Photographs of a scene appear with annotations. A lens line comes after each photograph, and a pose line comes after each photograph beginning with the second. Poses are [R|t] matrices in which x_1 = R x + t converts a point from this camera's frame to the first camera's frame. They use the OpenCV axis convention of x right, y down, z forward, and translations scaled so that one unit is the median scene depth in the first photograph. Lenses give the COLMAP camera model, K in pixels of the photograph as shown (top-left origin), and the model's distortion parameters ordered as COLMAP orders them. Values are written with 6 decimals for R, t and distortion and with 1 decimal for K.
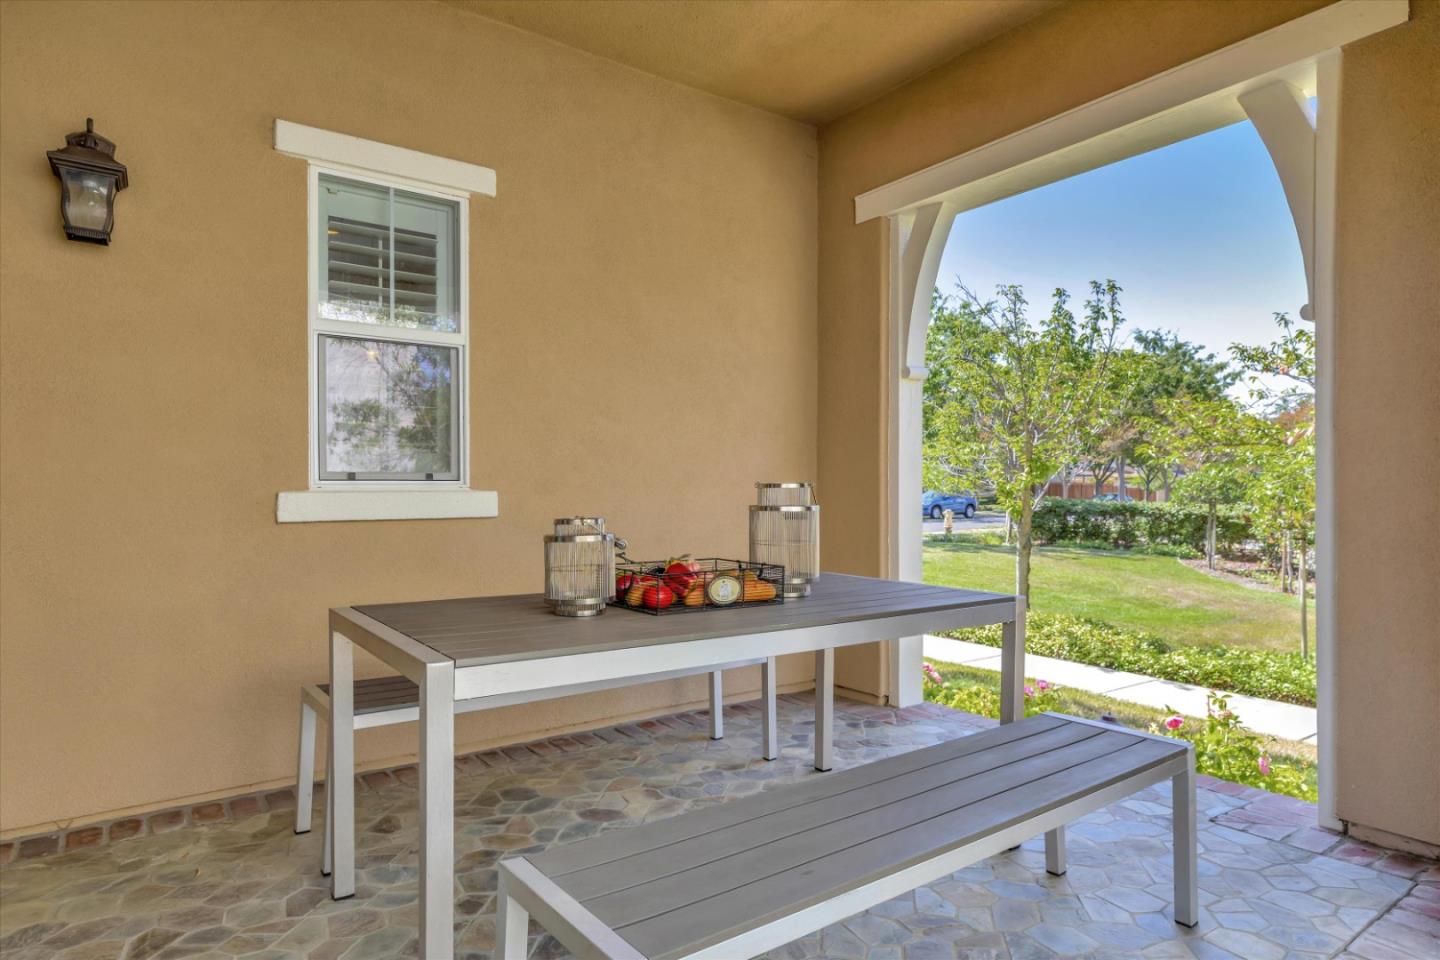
lens RADIAL K [[820.1, 0, 720.4], [0, 820.1, 483.7], [0, 0, 1]] dist [0.006357, 0.000359]
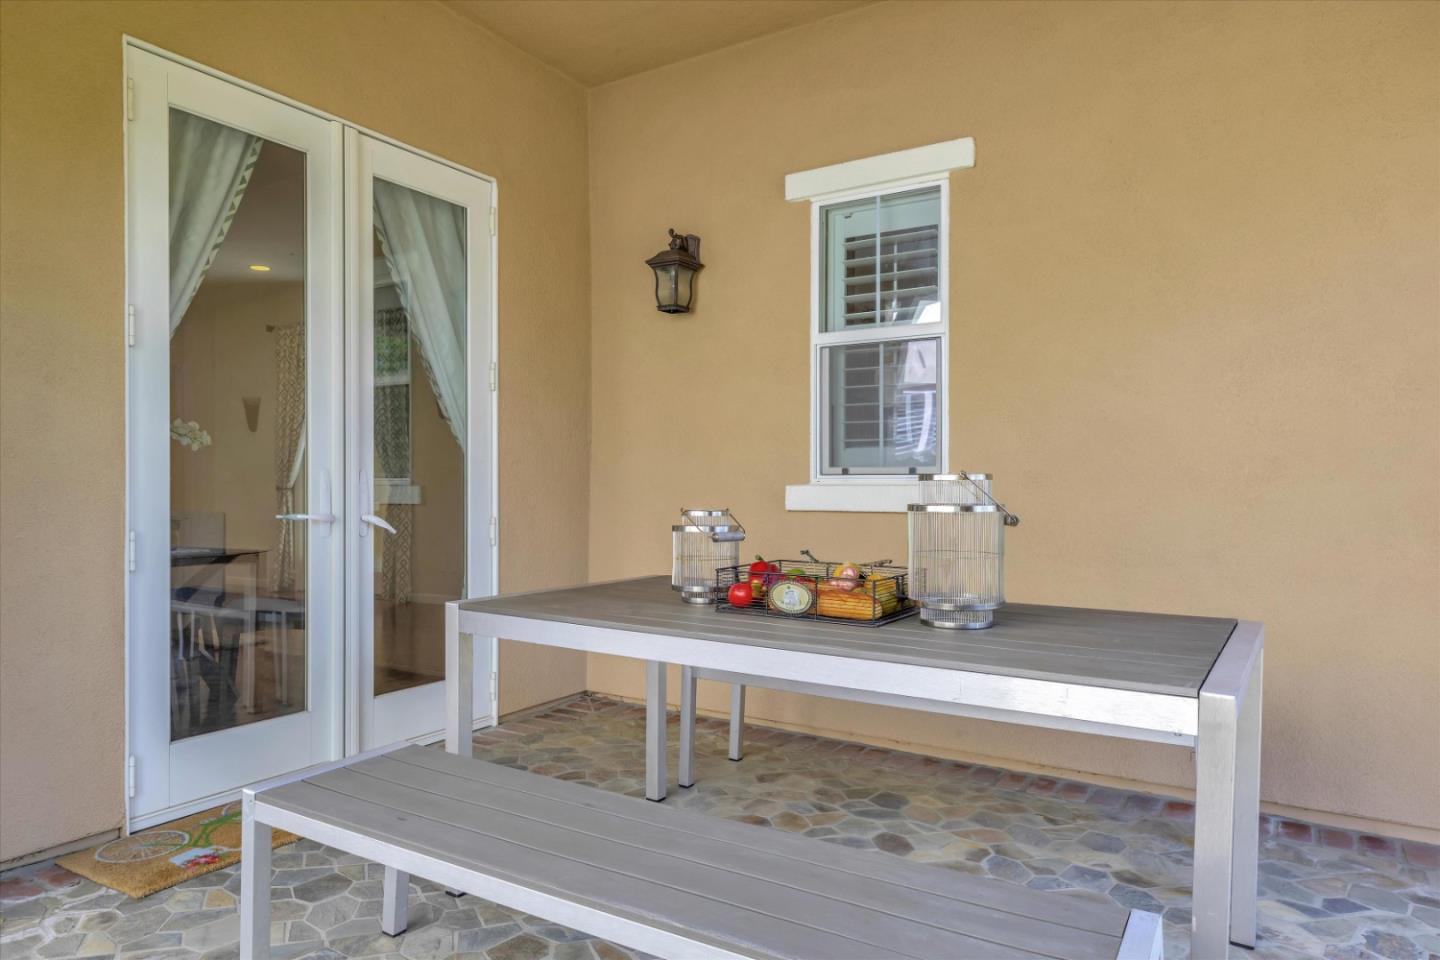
lens RADIAL K [[888.3, 0, 720.5], [0, 888.3, 484.5], [0, 0, 1]] dist [-0.000155, 0.000070]
pose [[0.375970, 0.001521, -0.926630, 0.616455], [0.004184, 0.999986, 0.003339, 0.004252], [0.926622, -0.005132, 0.375959, 0.411628]]
